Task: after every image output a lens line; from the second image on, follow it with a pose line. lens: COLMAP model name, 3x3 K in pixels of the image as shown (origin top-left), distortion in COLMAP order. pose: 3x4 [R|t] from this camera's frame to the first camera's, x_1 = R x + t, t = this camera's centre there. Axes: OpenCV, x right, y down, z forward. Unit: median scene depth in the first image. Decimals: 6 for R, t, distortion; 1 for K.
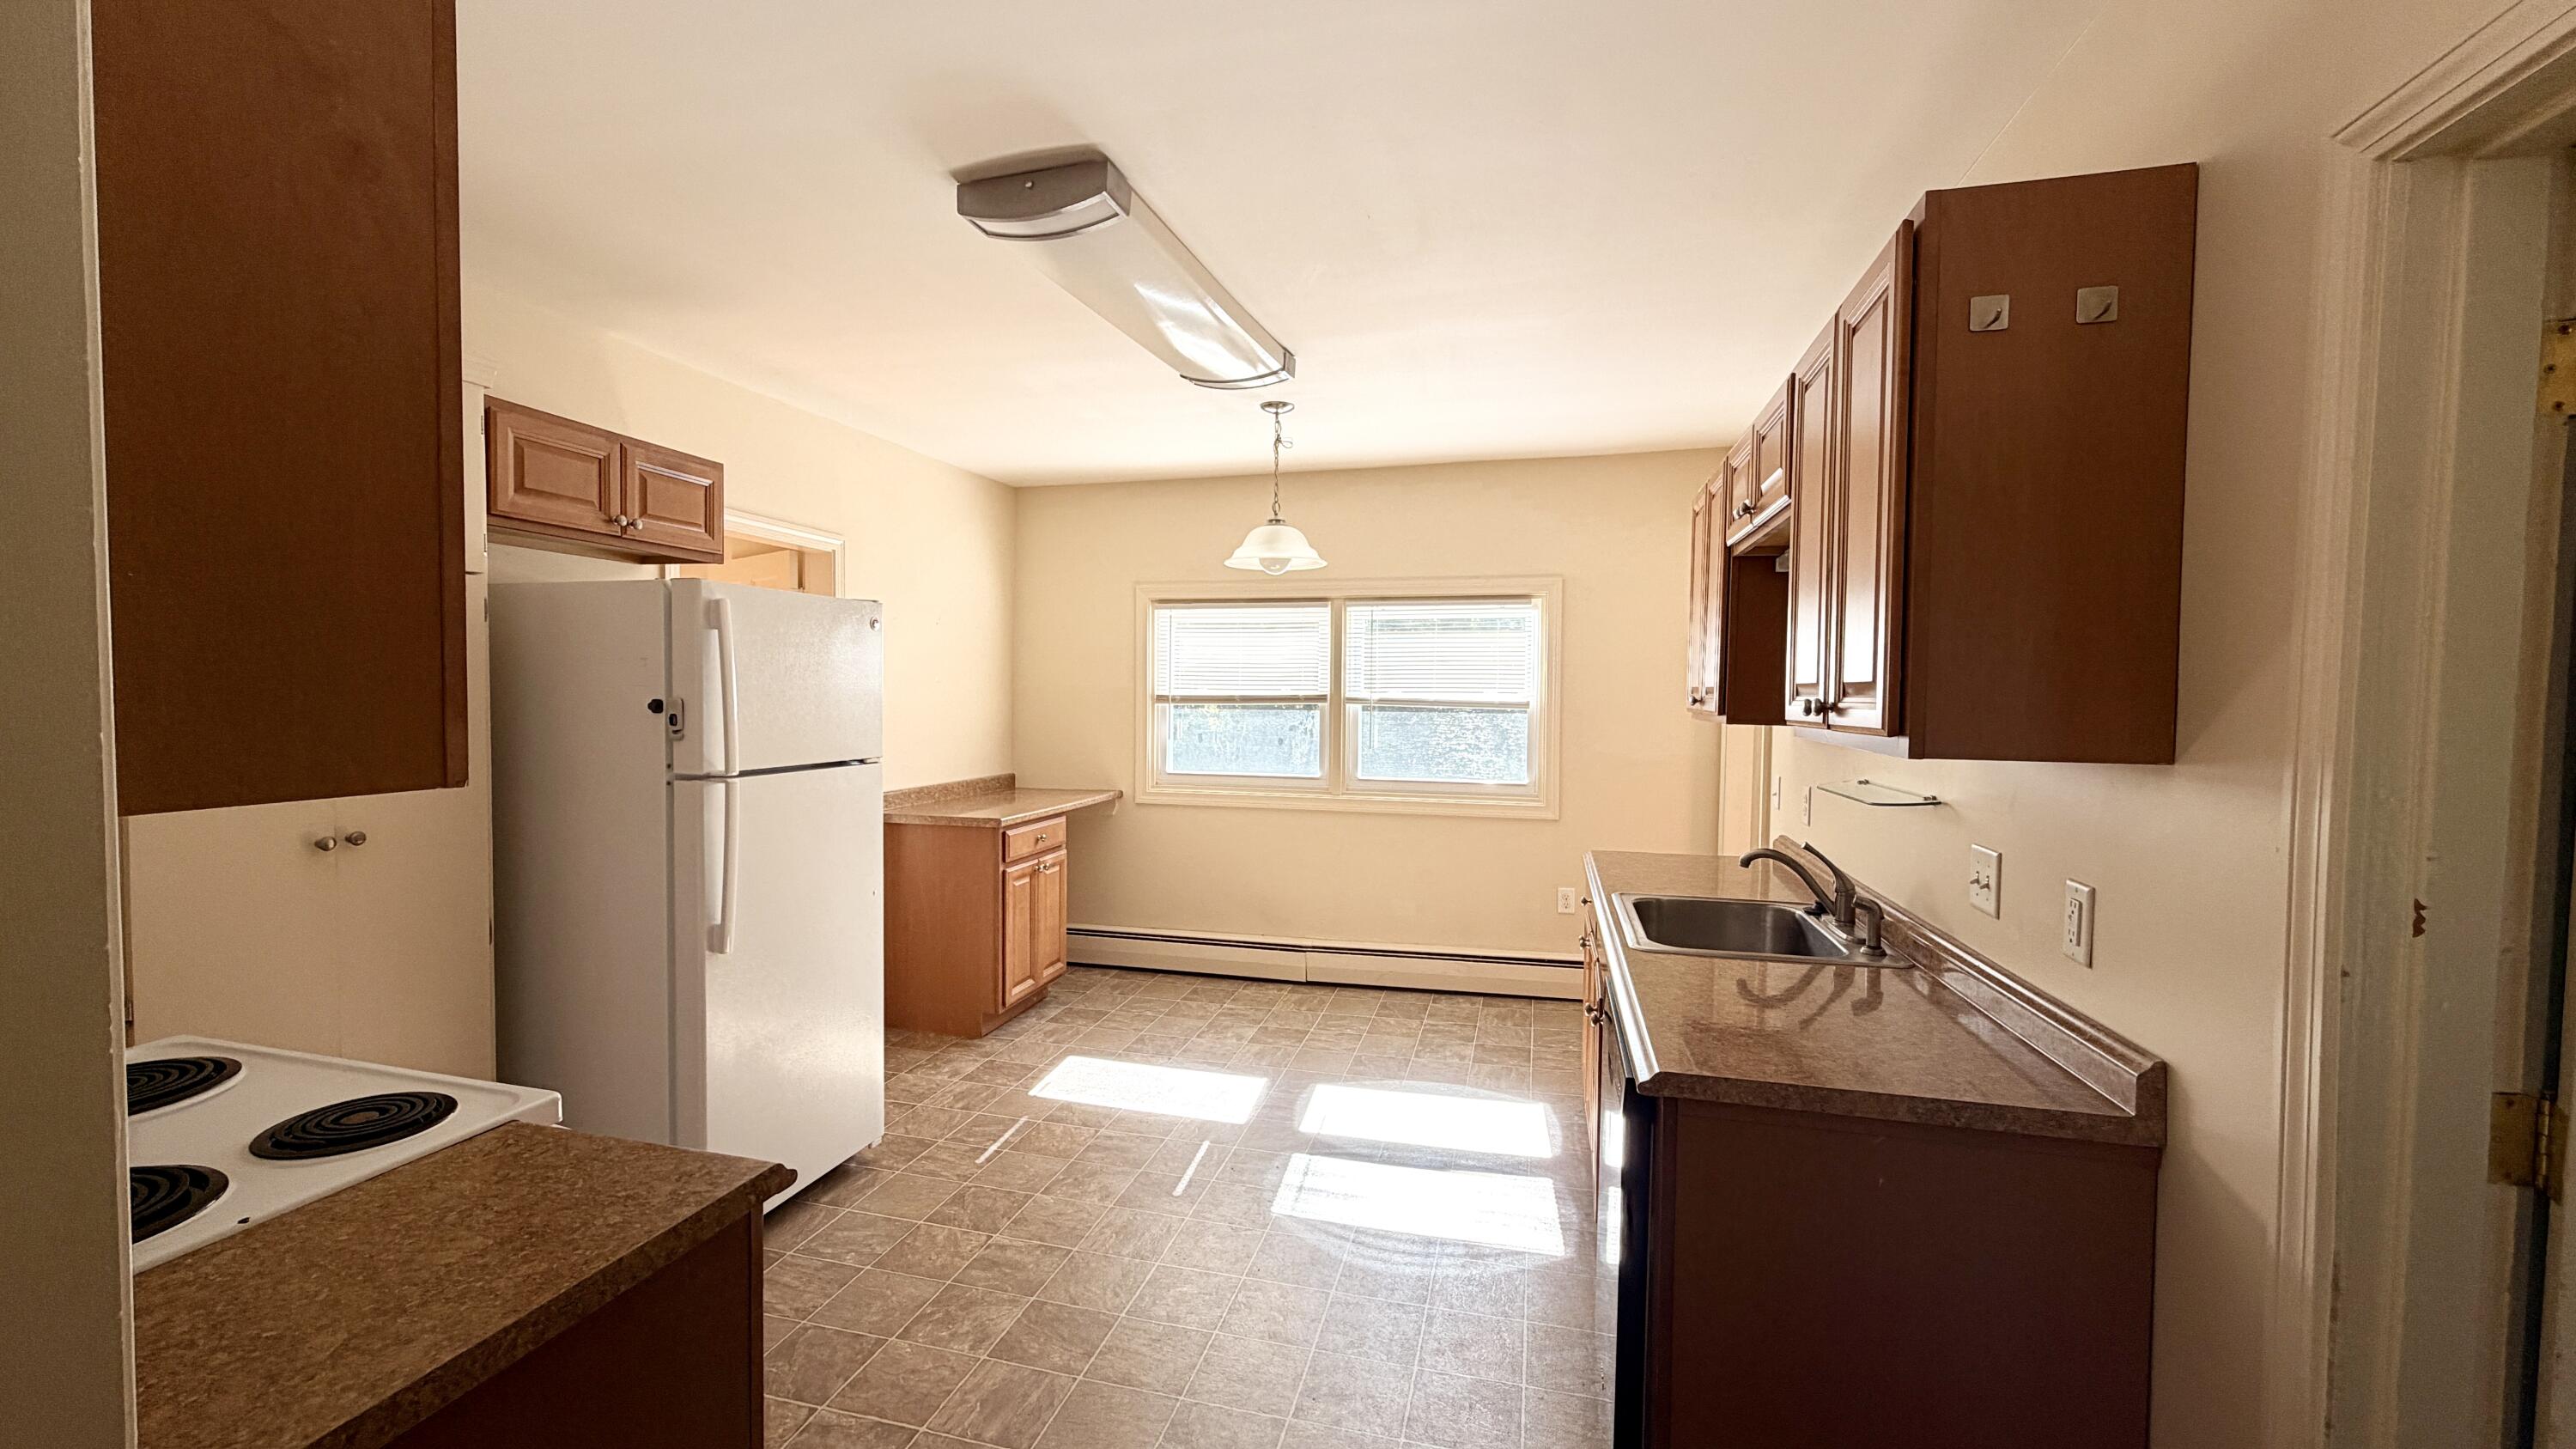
lens RADIAL K [[1025.1, 0, 1279.1], [0, 1025.1, 727.5], [0, 0, 1]] dist [-0.001762, -0.000362]
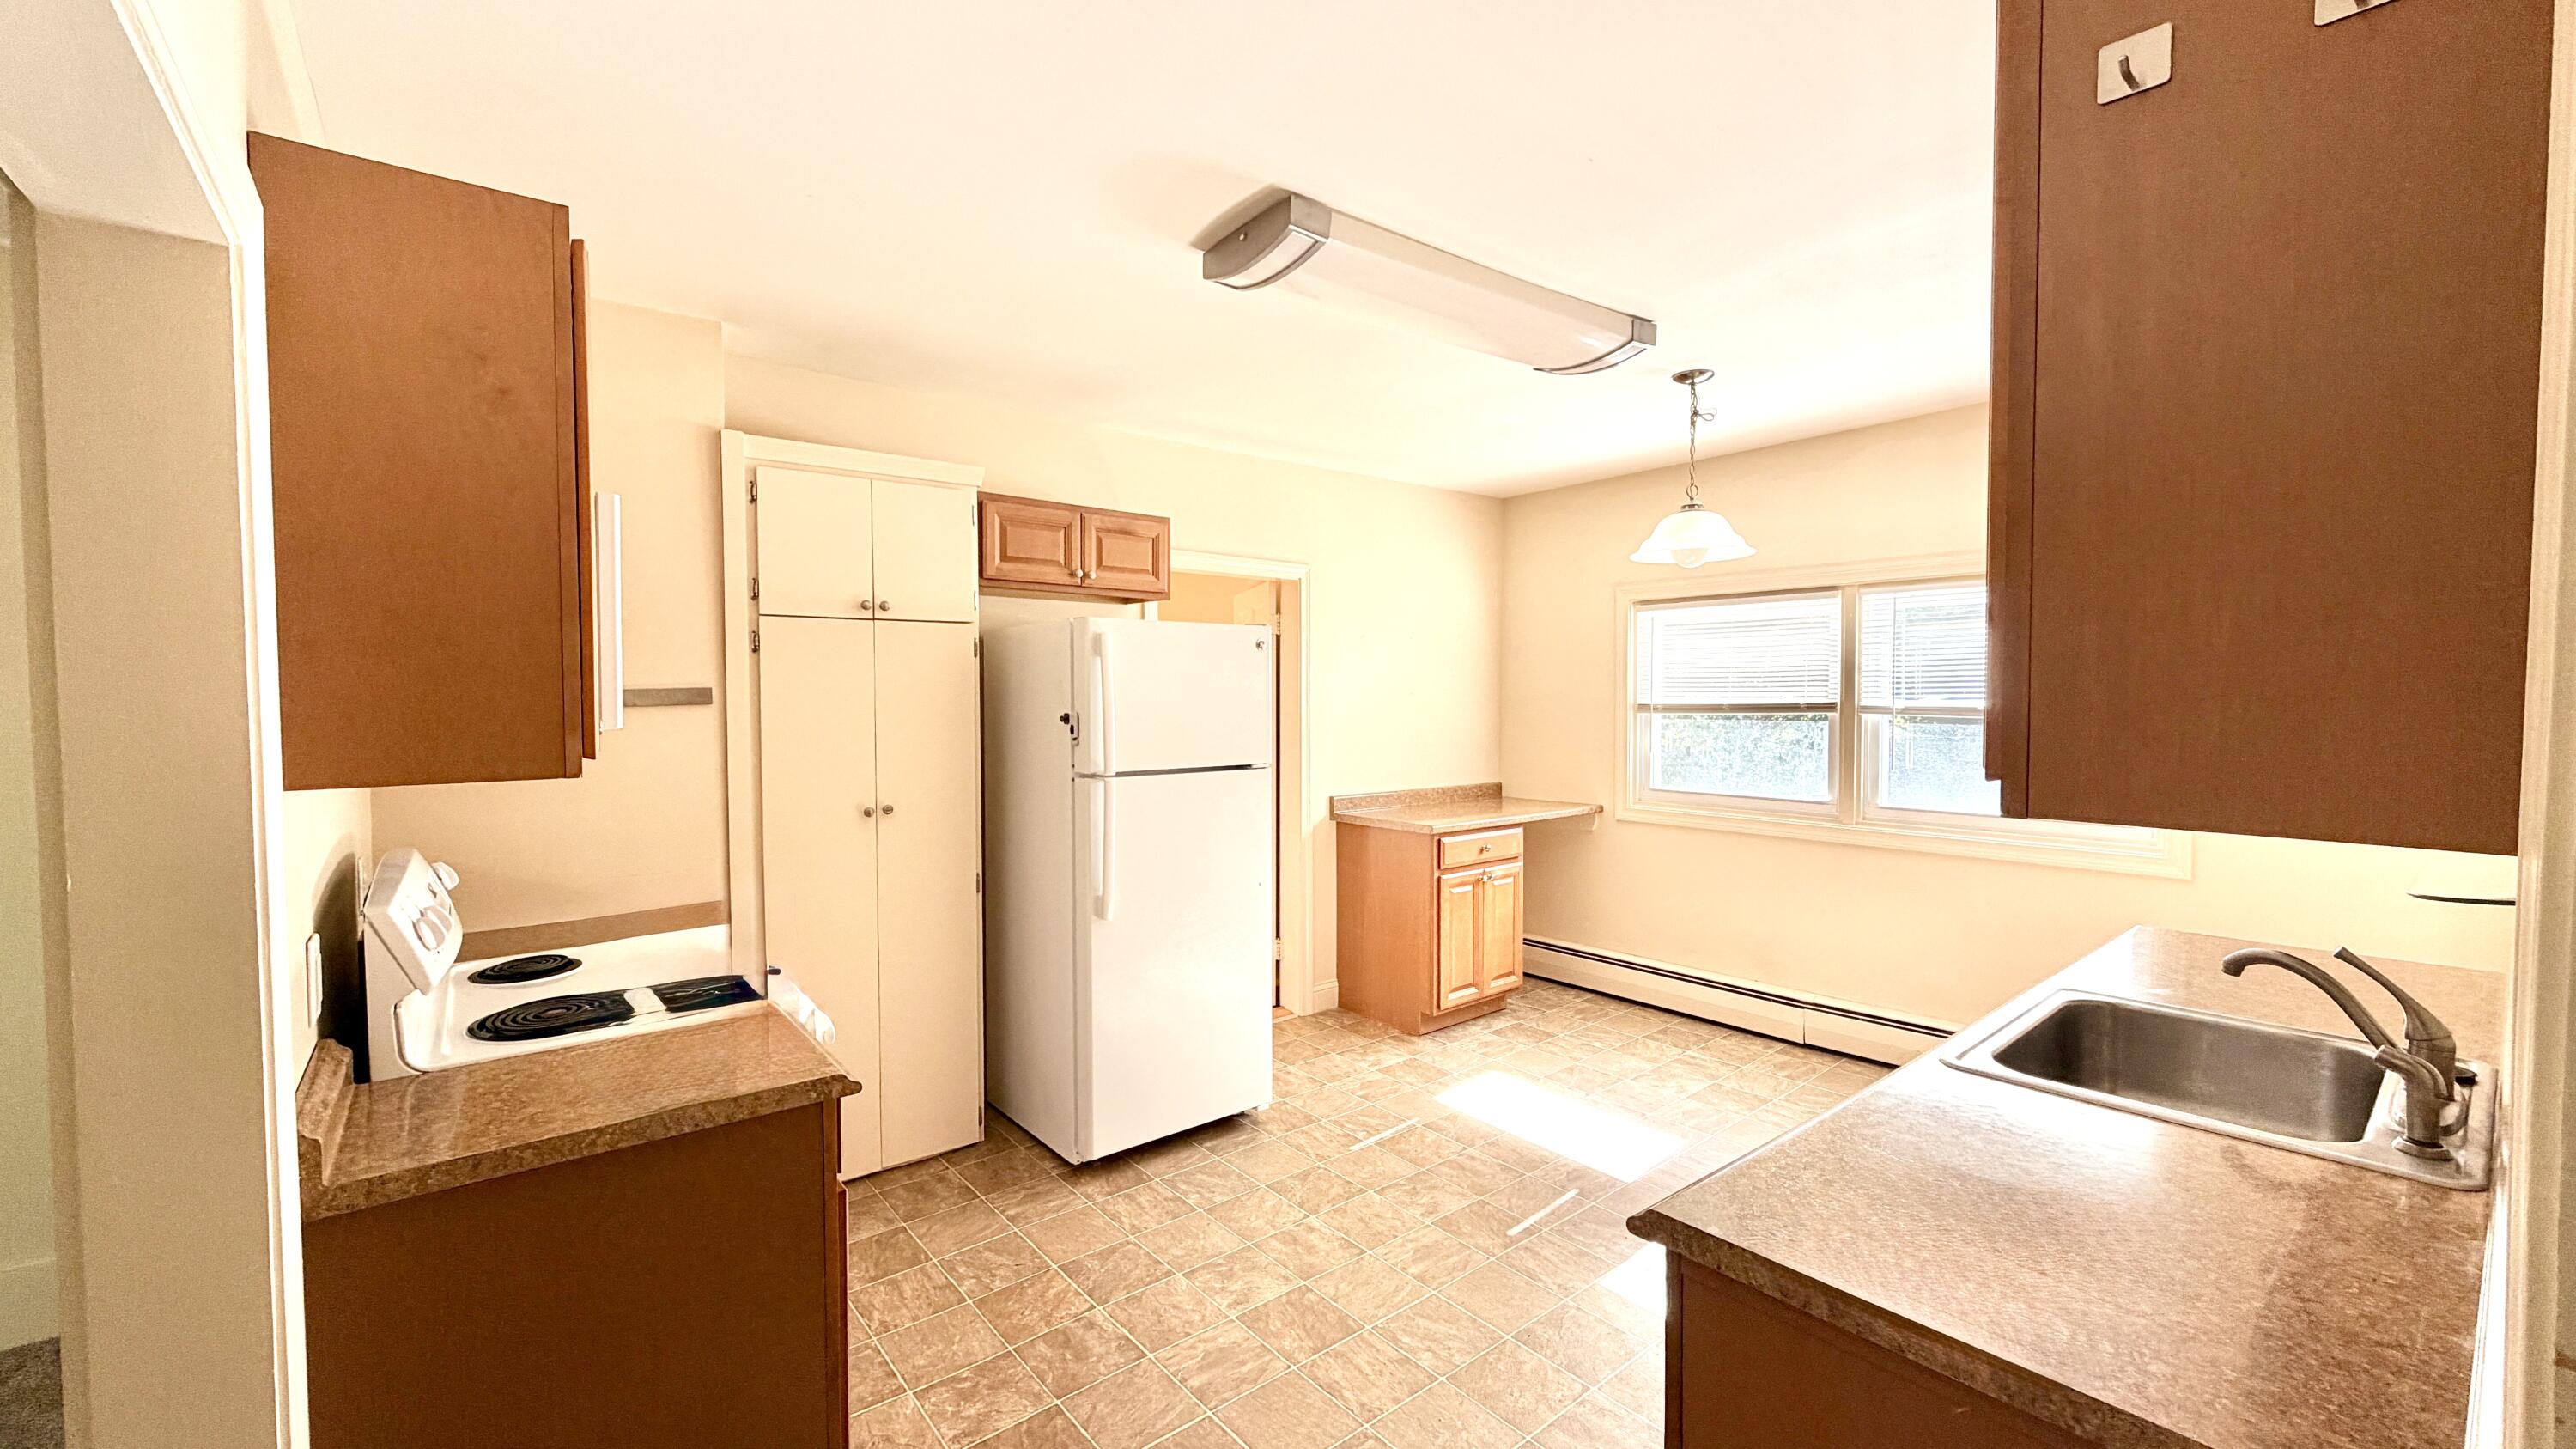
lens RADIAL K [[1025.1, 0, 1282.5], [0, 1025.1, 729.0], [0, 0, 1]] dist [-0.001762, -0.000362]
pose [[0.805854, 0.008038, -0.592060, 0.220279], [-0.010783, 0.999941, -0.001103, -0.006001], [0.592017, 0.007273, 0.805893, 0.082241]]
